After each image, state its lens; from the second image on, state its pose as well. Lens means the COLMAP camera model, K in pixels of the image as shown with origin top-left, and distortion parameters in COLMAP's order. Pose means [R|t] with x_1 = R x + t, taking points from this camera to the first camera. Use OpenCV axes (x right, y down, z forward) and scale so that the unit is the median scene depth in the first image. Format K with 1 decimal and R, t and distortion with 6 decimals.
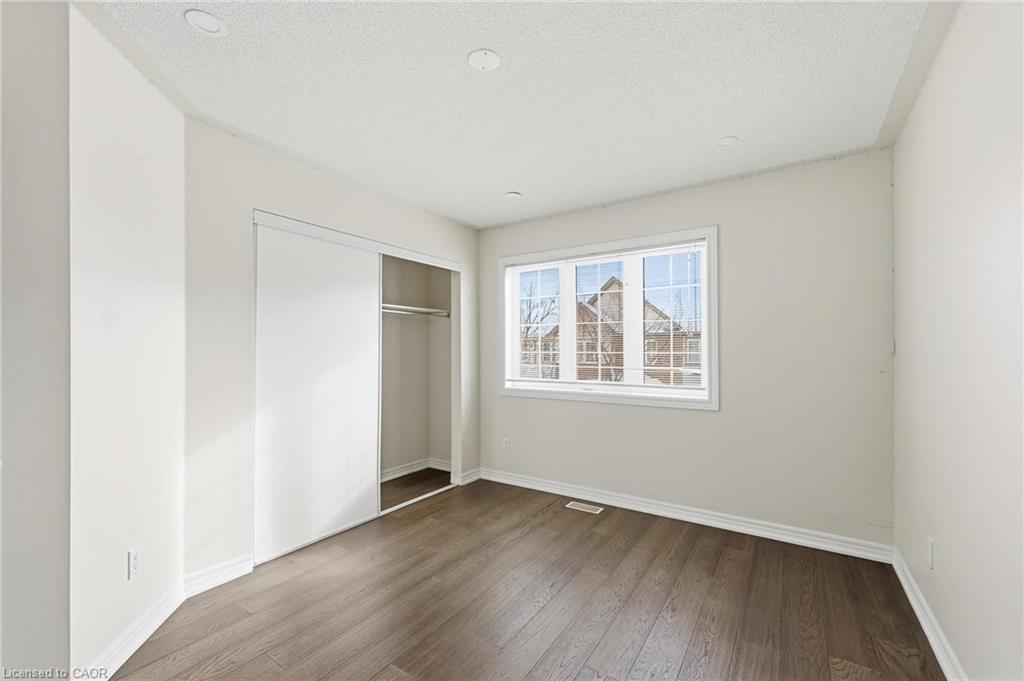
lens RADIAL K [[413.3, 0, 505.8], [0, 413.3, 345.4], [0, 0, 1]] dist [-0.000993, 0.001249]
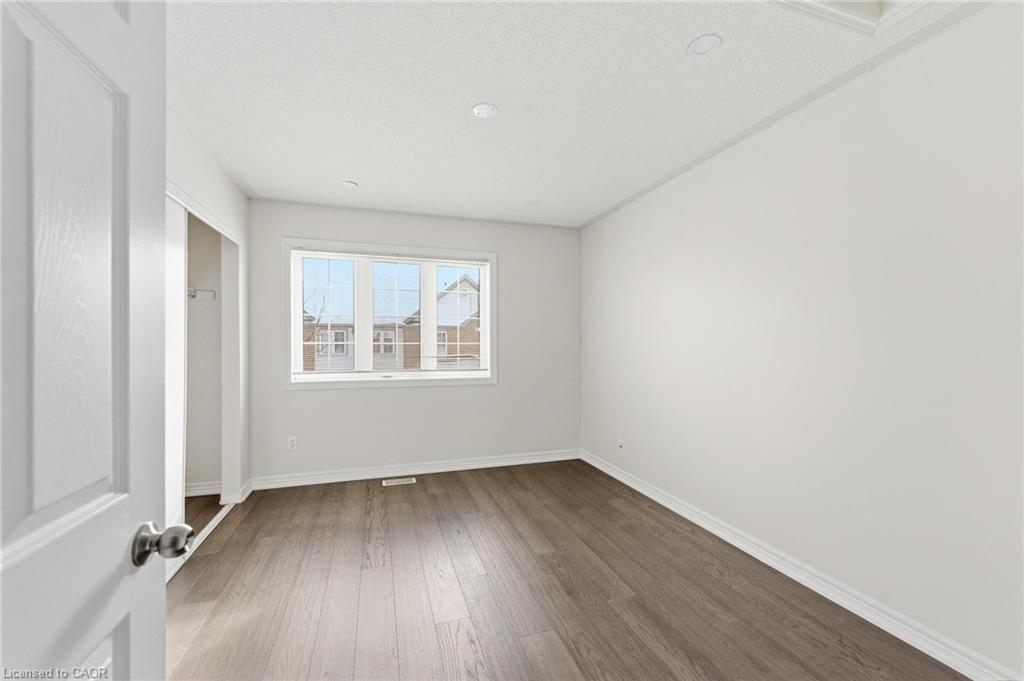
lens RADIAL K [[413.3, 0, 501.8], [0, 413.3, 338.6], [0, 0, 1]] dist [-0.000993, 0.001249]
pose [[0.631031, 0.008446, 0.775712, -0.517427], [-0.014733, 0.999891, 0.001099, -0.000478], [-0.775618, -0.012122, 0.631086, 0.085054]]
